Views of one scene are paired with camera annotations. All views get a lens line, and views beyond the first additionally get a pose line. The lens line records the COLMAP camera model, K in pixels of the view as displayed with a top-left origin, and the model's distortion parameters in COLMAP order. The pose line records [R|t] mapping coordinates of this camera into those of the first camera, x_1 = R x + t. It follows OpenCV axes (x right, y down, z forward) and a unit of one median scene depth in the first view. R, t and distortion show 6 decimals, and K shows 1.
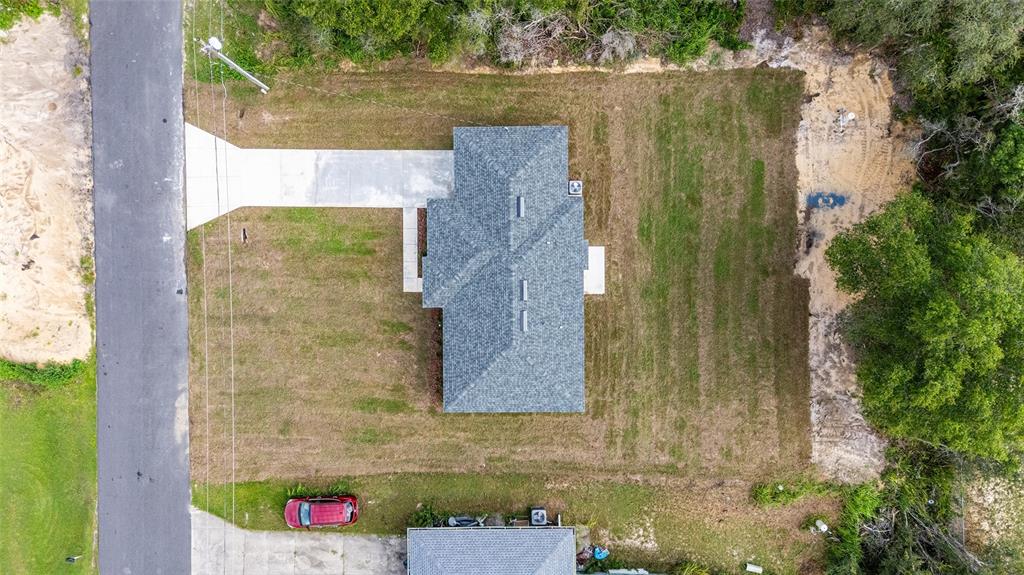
lens RADIAL K [[754.2, 0, 514.3], [0, 754.2, 287.7], [0, 0, 1]] dist [0.082353, -0.095915]
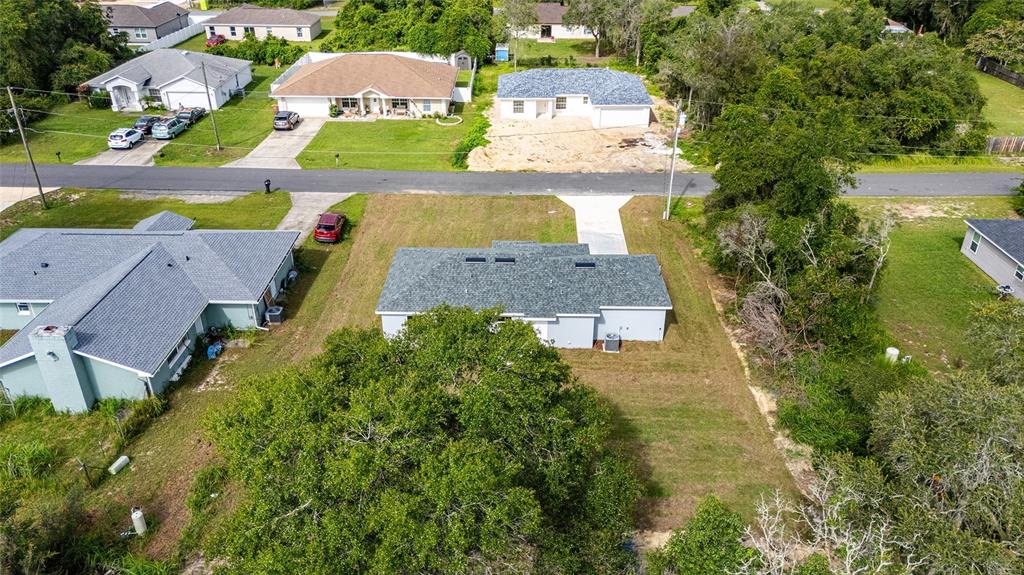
lens RADIAL K [[754.2, 0, 514.3], [0, 754.2, 287.7], [0, 0, 1]] dist [0.082353, -0.095915]
pose [[-0.020117, 0.502025, -0.864619, 0.836911], [-0.999660, -0.024463, 0.009055, -0.017225], [-0.016605, 0.864507, 0.502346, 0.459479]]
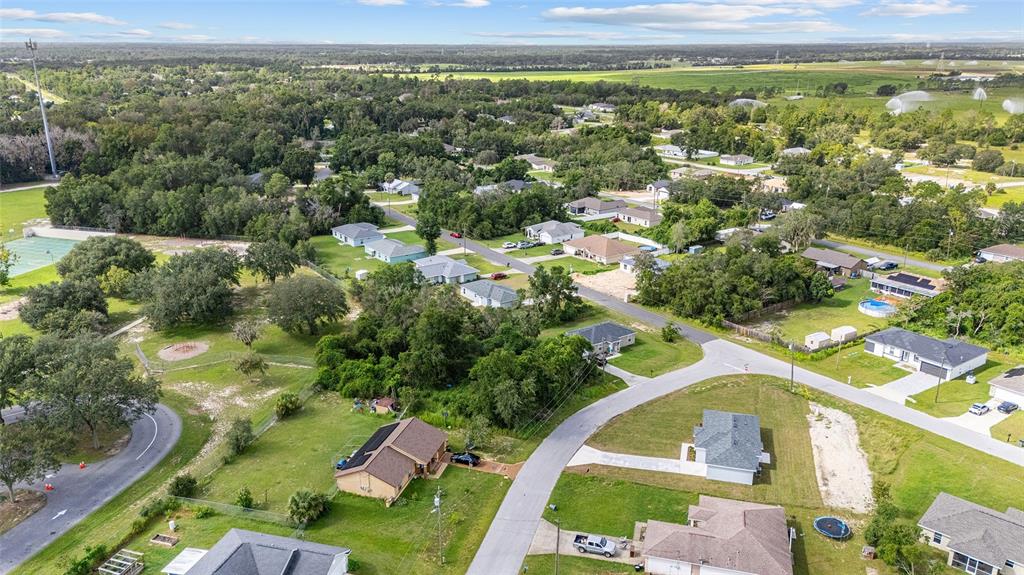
lens RADIAL K [[754.2, 0, 514.3], [0, 754.2, 287.7], [0, 0, 1]] dist [0.082353, -0.095915]
pose [[-0.824756, 0.193728, -0.531269, 1.925958], [-0.565401, -0.265886, 0.780786, -3.060829], [0.010003, 0.944338, 0.328825, -0.332573]]
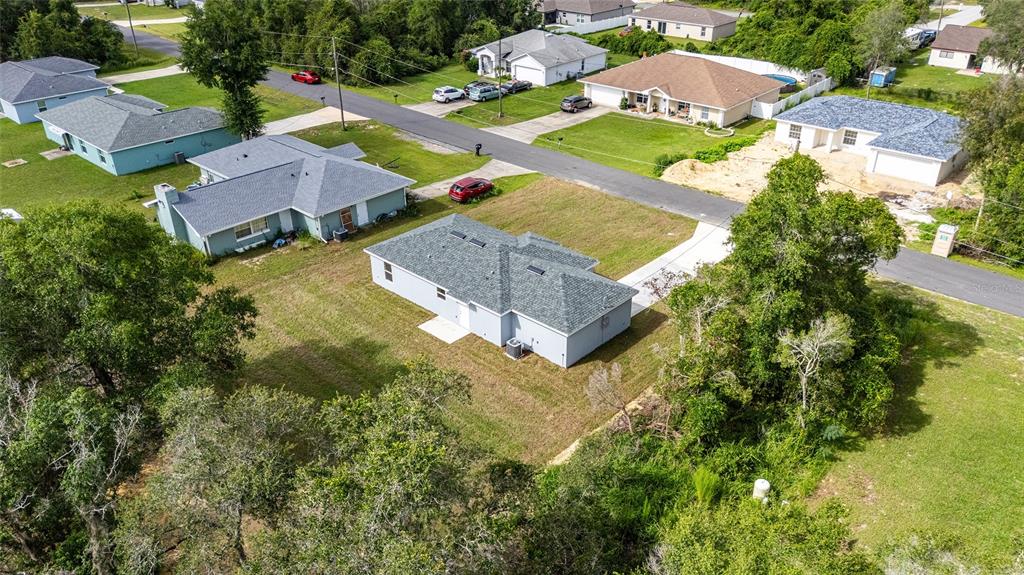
lens RADIAL K [[754.2, 0, 514.3], [0, 754.2, 287.7], [0, 0, 1]] dist [0.082353, -0.095915]
pose [[-0.685463, 0.372860, -0.625392, 0.619301], [-0.727989, -0.335489, 0.597896, -0.645807], [0.013119, 0.865114, 0.501404, 0.455129]]
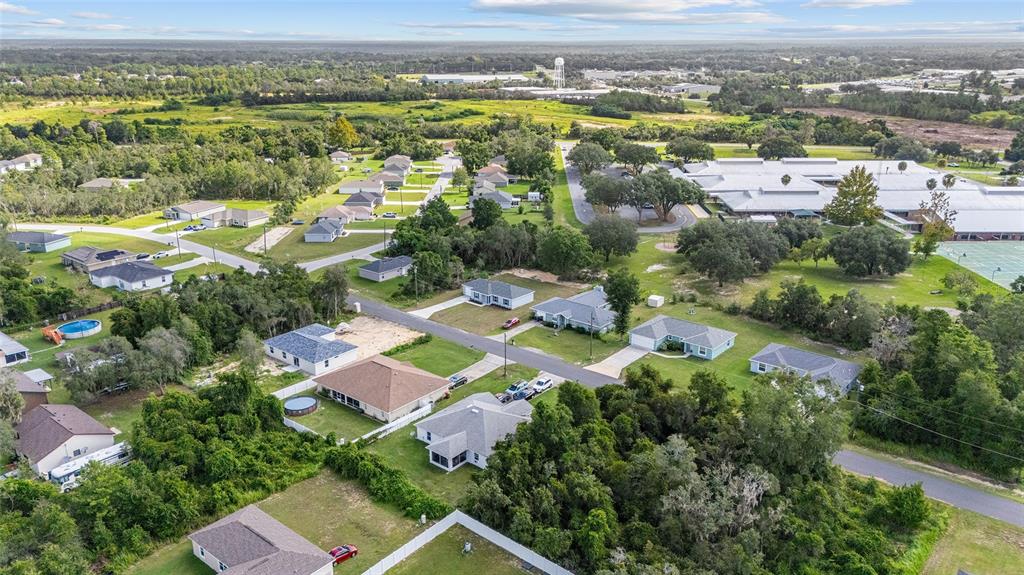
lens RADIAL K [[754.2, 0, 514.3], [0, 754.2, 287.7], [0, 0, 1]] dist [0.082353, -0.095915]
pose [[0.647452, -0.220611, 0.729477, -2.721154], [0.762106, 0.188567, -0.619384, 2.409980], [-0.000912, 0.956960, 0.290217, -0.170057]]
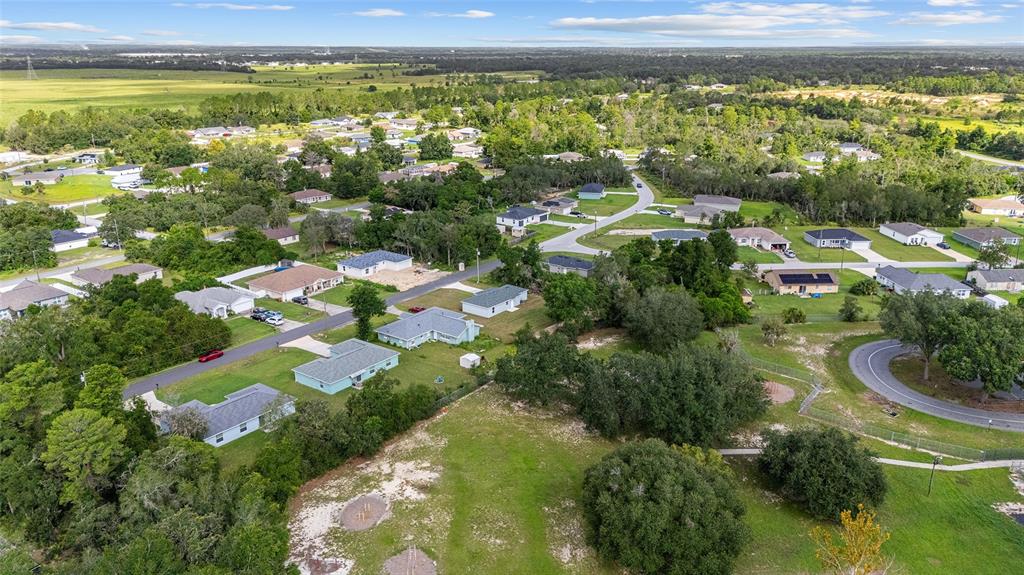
lens RADIAL K [[754.2, 0, 514.3], [0, 754.2, 287.7], [0, 0, 1]] dist [0.082353, -0.095915]
pose [[0.795835, 0.206806, -0.569102, 2.200018], [-0.604872, 0.228279, -0.762902, 2.789546], [-0.027859, 0.951378, 0.306763, -0.261587]]
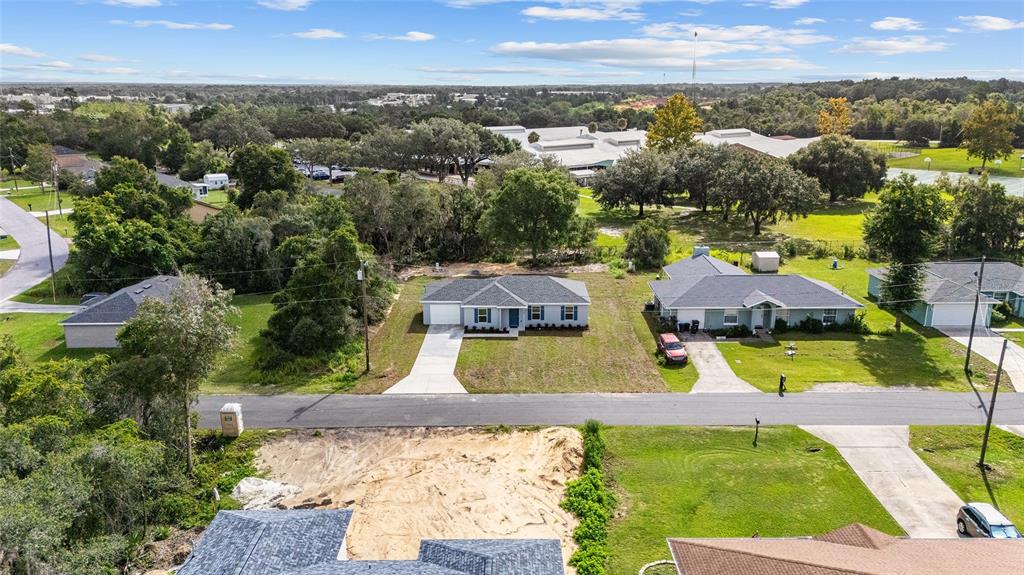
lens RADIAL K [[754.2, 0, 514.3], [0, 754.2, 287.7], [0, 0, 1]] dist [0.082353, -0.095915]
pose [[0.006844, -0.237001, 0.971485, -1.587595], [0.999895, -0.010769, -0.009671, 0.014126], [0.012754, 0.971450, 0.236902, 0.541076]]
